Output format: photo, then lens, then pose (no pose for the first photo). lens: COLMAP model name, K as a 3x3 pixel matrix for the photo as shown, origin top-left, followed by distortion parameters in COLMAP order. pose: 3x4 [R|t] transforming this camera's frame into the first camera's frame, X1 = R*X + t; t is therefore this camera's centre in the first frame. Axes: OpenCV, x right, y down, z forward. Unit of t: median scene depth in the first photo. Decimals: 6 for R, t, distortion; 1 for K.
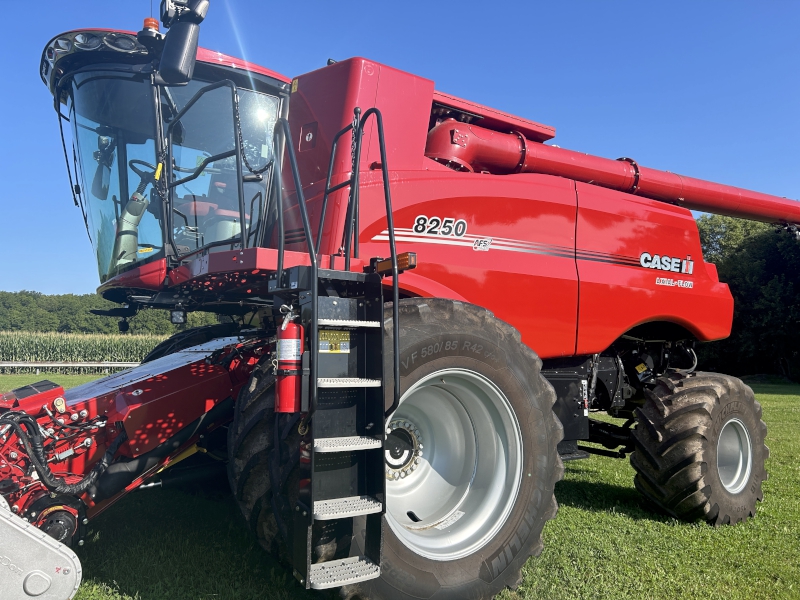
lens RADIAL K [[601.0, 0, 397.3], [0, 601.0, 296.1], [0, 0, 1]] dist [0.079108, -0.120289]
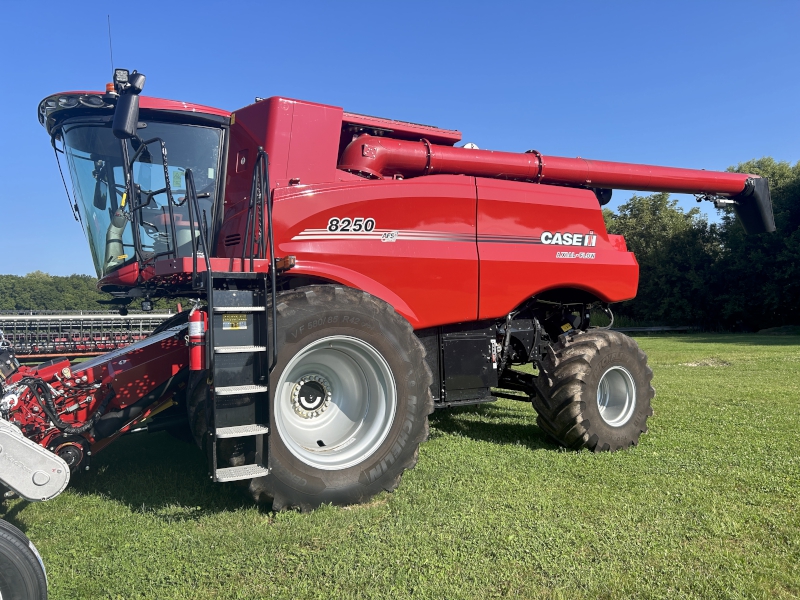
lens RADIAL K [[599.5, 0, 400.0], [0, 599.5, 300.0], [0, 0, 1]] dist [0.100795, -0.161747]
pose [[0.997011, -0.043705, -0.063714, 0.251414], [0.047504, 0.997105, 0.059377, -0.028313], [0.060935, -0.062226, 0.996200, -0.275380]]
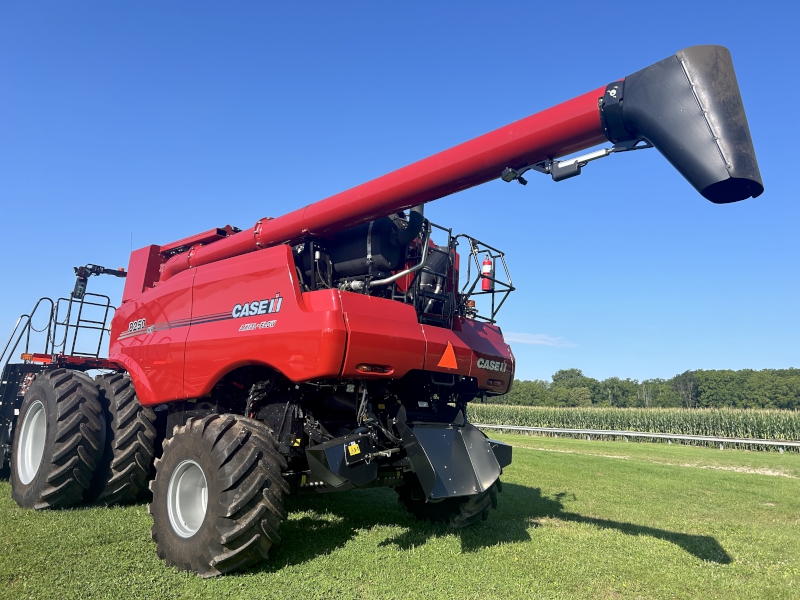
lens RADIAL K [[610.6, 0, 409.0], [0, 610.6, 302.2], [0, 0, 1]] dist [0.027468, -0.004416]
pose [[0.230966, -0.176546, -0.956810, 2.022698], [0.056114, 0.984180, -0.168051, 0.168293], [0.971342, -0.014876, 0.237219, 1.365288]]
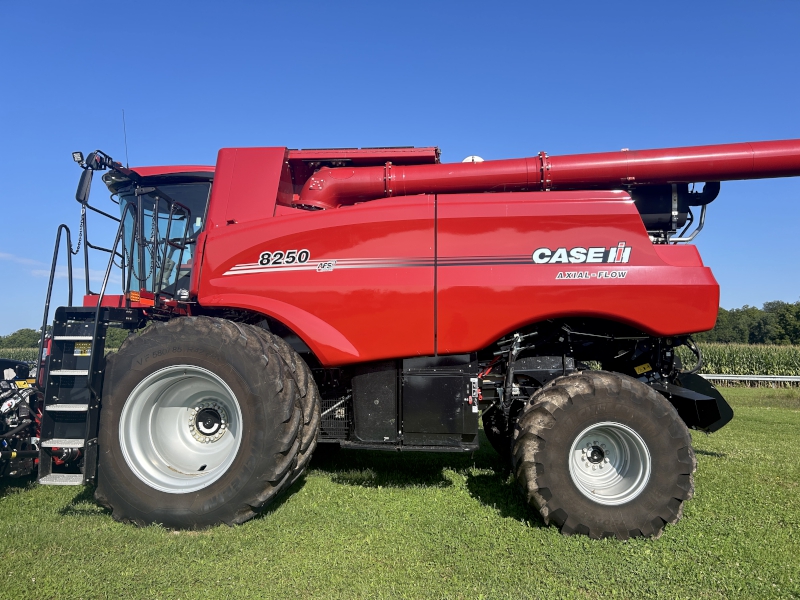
lens RADIAL K [[599.5, 0, 400.0], [0, 599.5, 300.0], [0, 0, 1]] dist [0.100795, -0.161747]
pose [[0.785129, -0.074641, -0.614818, 1.075322], [0.068829, 0.997077, -0.033153, 0.036554], [0.615496, -0.016288, 0.787972, 0.128417]]
